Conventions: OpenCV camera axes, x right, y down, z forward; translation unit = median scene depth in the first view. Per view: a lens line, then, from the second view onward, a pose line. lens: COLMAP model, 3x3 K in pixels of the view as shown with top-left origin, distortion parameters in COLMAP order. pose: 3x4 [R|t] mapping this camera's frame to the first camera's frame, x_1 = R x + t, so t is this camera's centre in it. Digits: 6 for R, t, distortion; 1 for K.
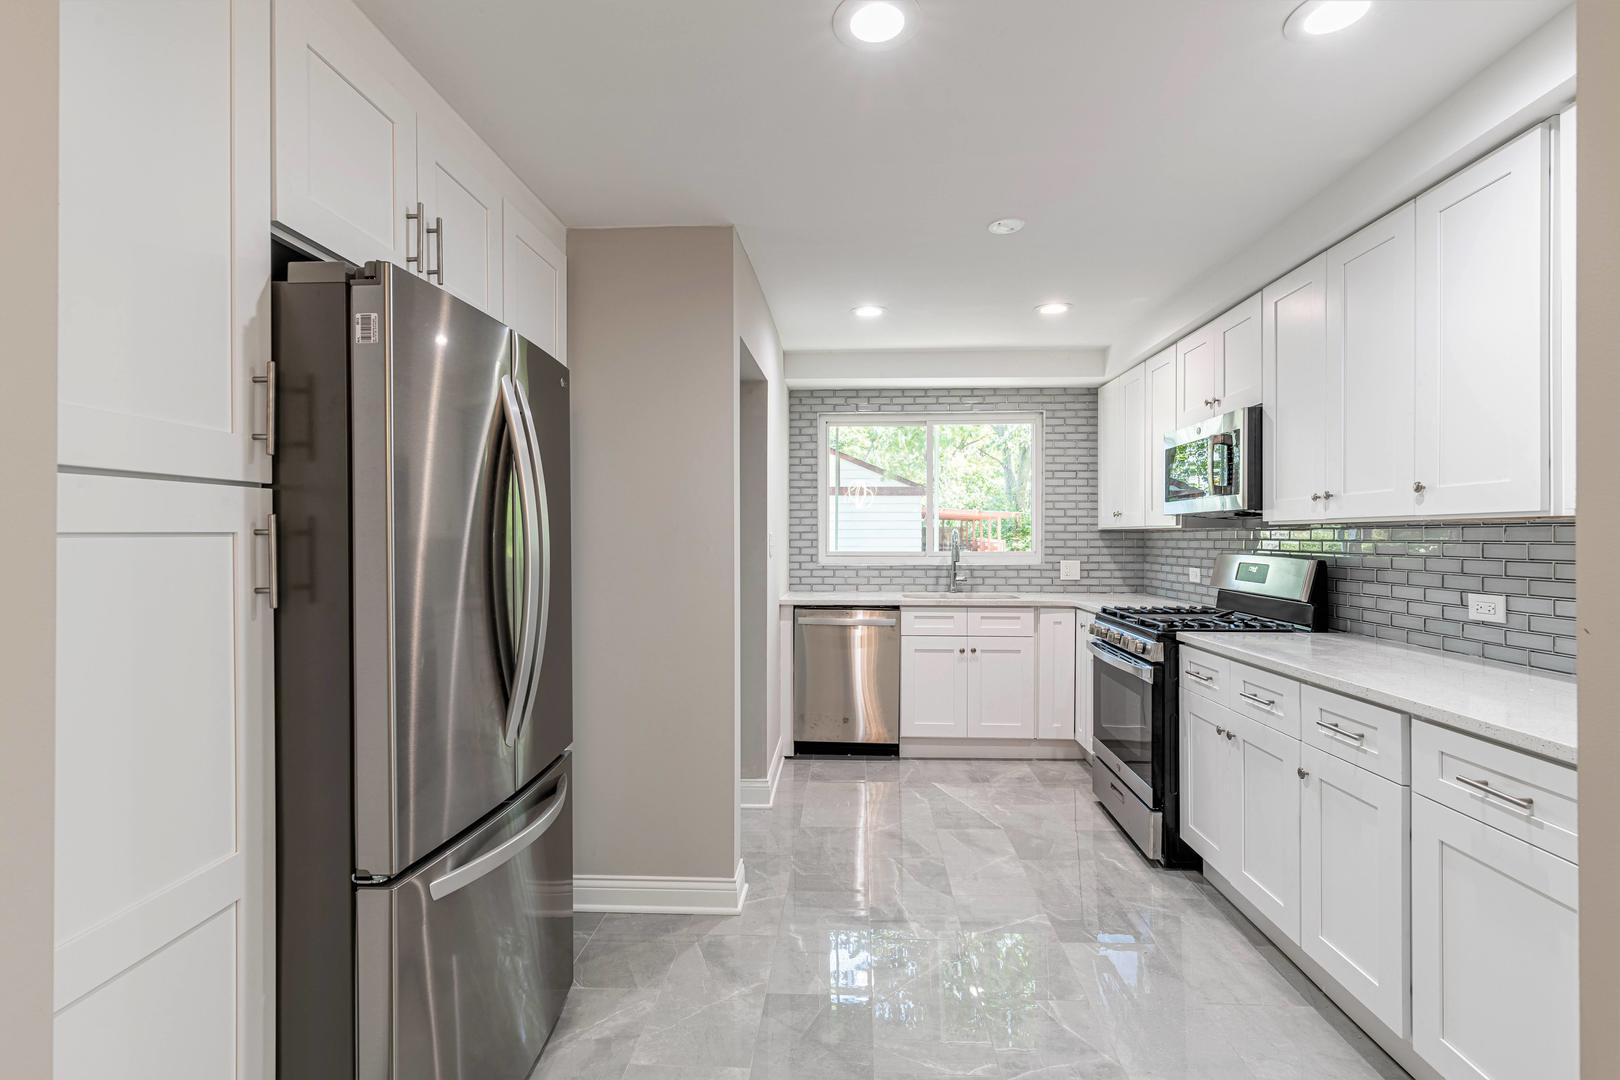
lens RADIAL K [[743.0, 0, 814.4], [0, 743.0, 528.6], [0, 0, 1]] dist [0.000706, 0.000147]
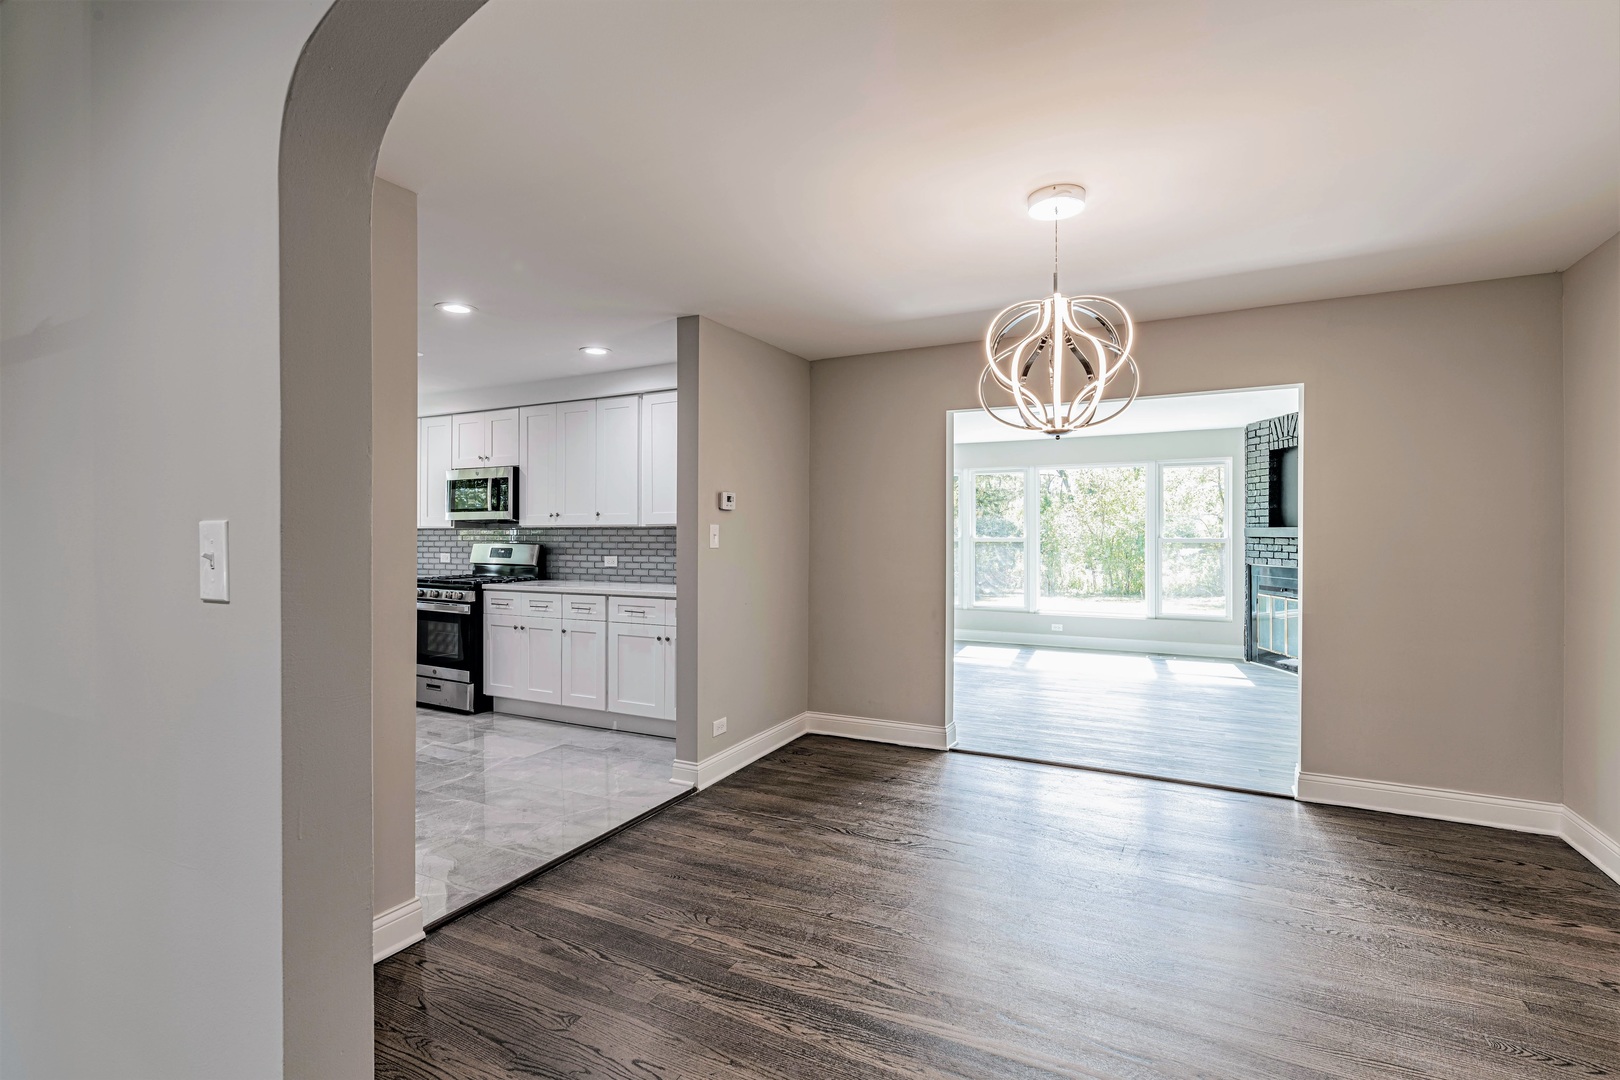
lens RADIAL K [[743.0, 0, 833.3], [0, 743.0, 538.3], [0, 0, 1]] dist [0.000706, 0.000147]
pose [[0.399920, -0.004508, 0.916539, -0.816263], [-0.009766, 0.999910, 0.009179, -0.002034], [-0.916498, -0.012622, 0.399840, -0.518141]]
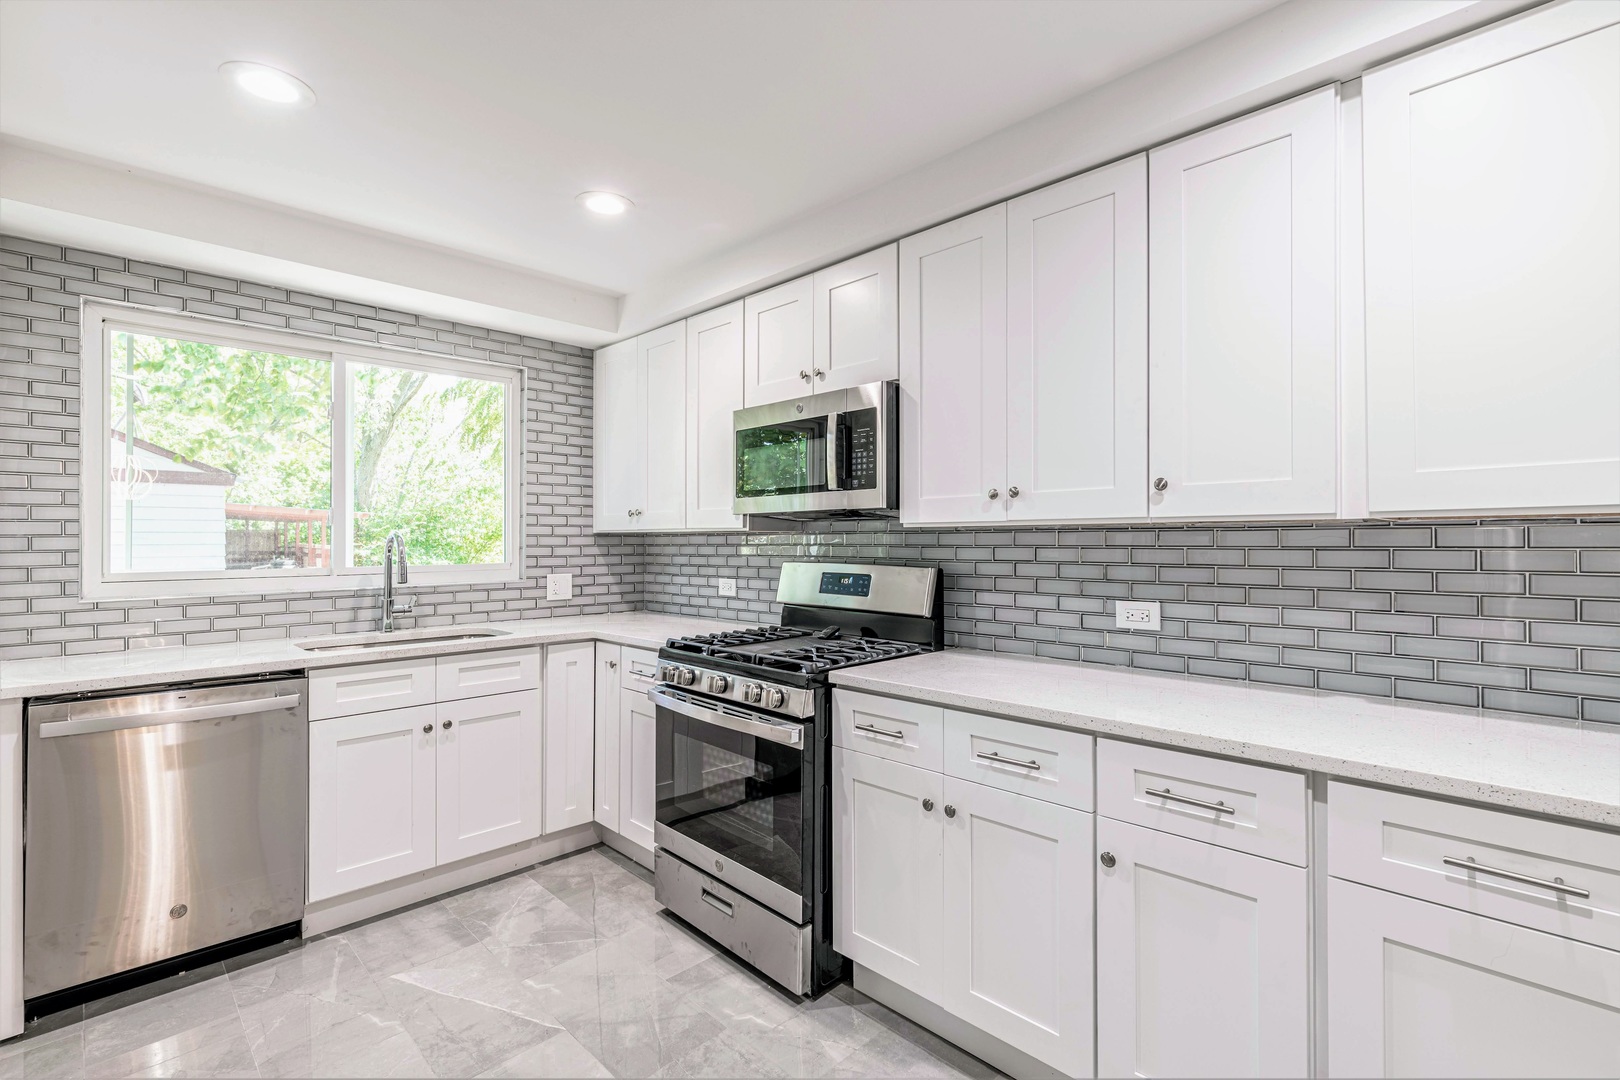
lens RADIAL K [[743.0, 0, 824.1], [0, 743.0, 536.6], [0, 0, 1]] dist [0.000706, 0.000147]
pose [[0.663923, 0.000595, 0.747801, -0.061430], [-0.004523, 0.999985, 0.003220, 0.002577], [-0.747787, -0.005520, 0.663915, 0.486234]]
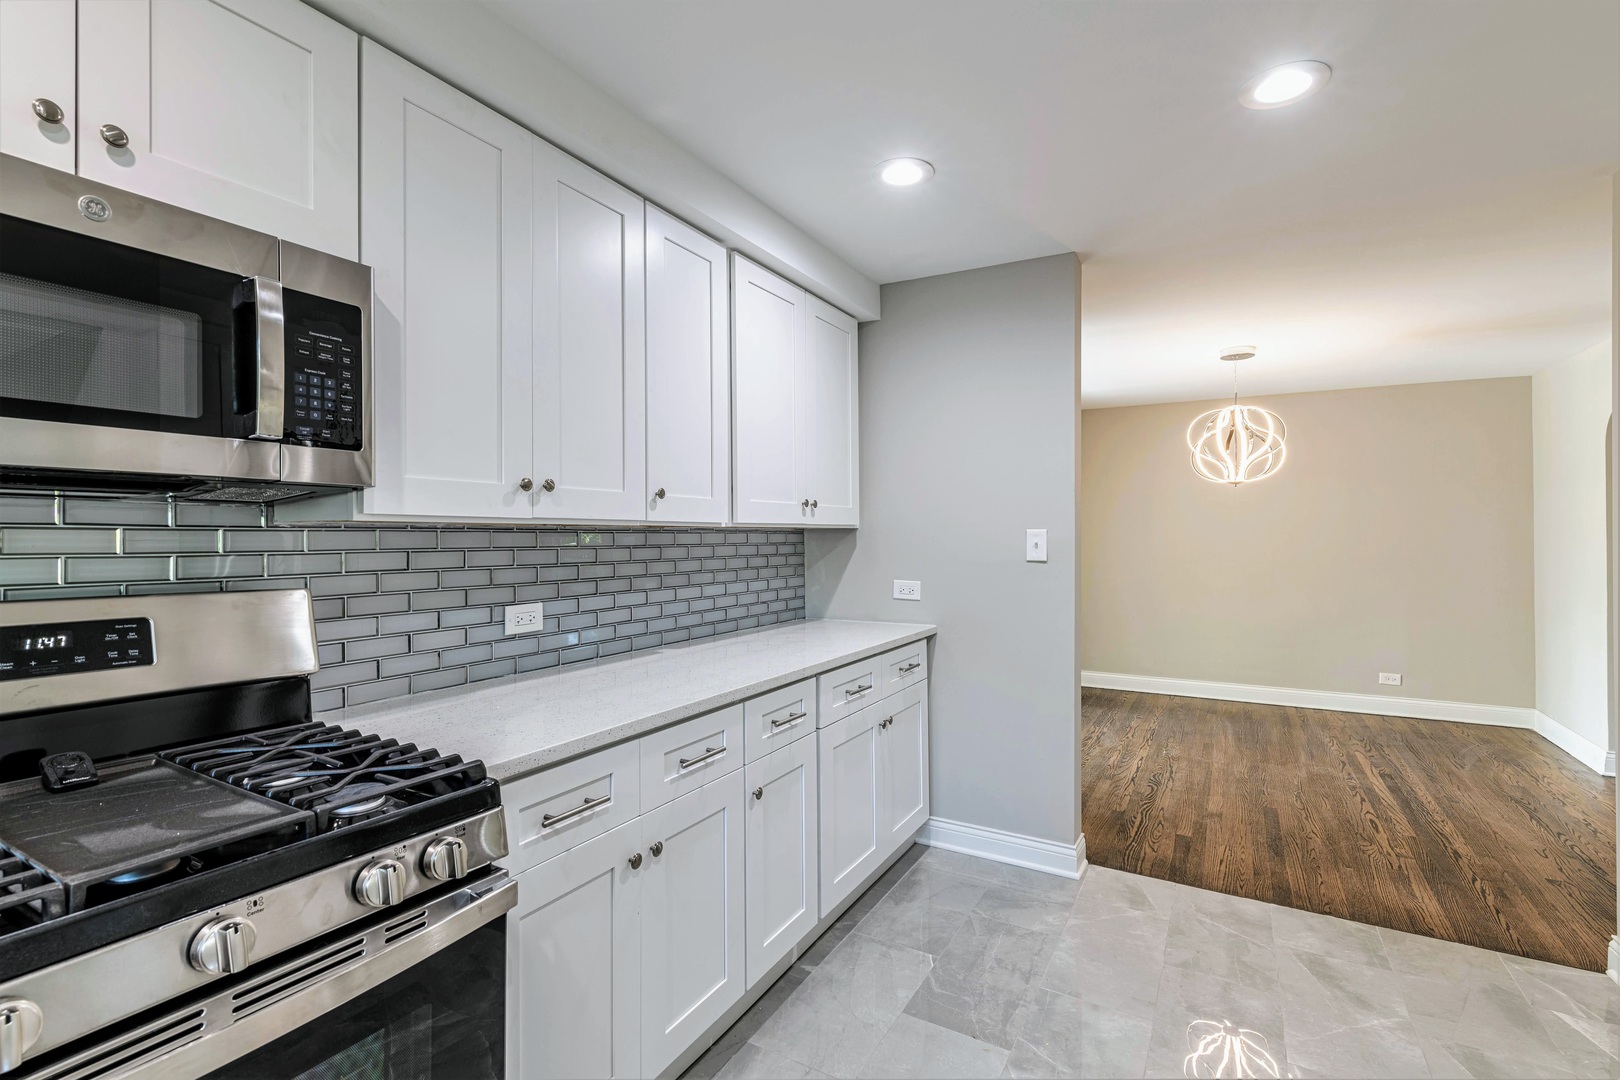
lens RADIAL K [[743.0, 0, 807.0], [0, 743.0, 540.4], [0, 0, 1]] dist [0.000706, 0.000147]
pose [[-0.894081, 0.003486, 0.447891, 0.121836], [0.001415, 0.999987, -0.004958, 0.009910], [-0.447902, -0.003799, -0.894075, 1.225332]]
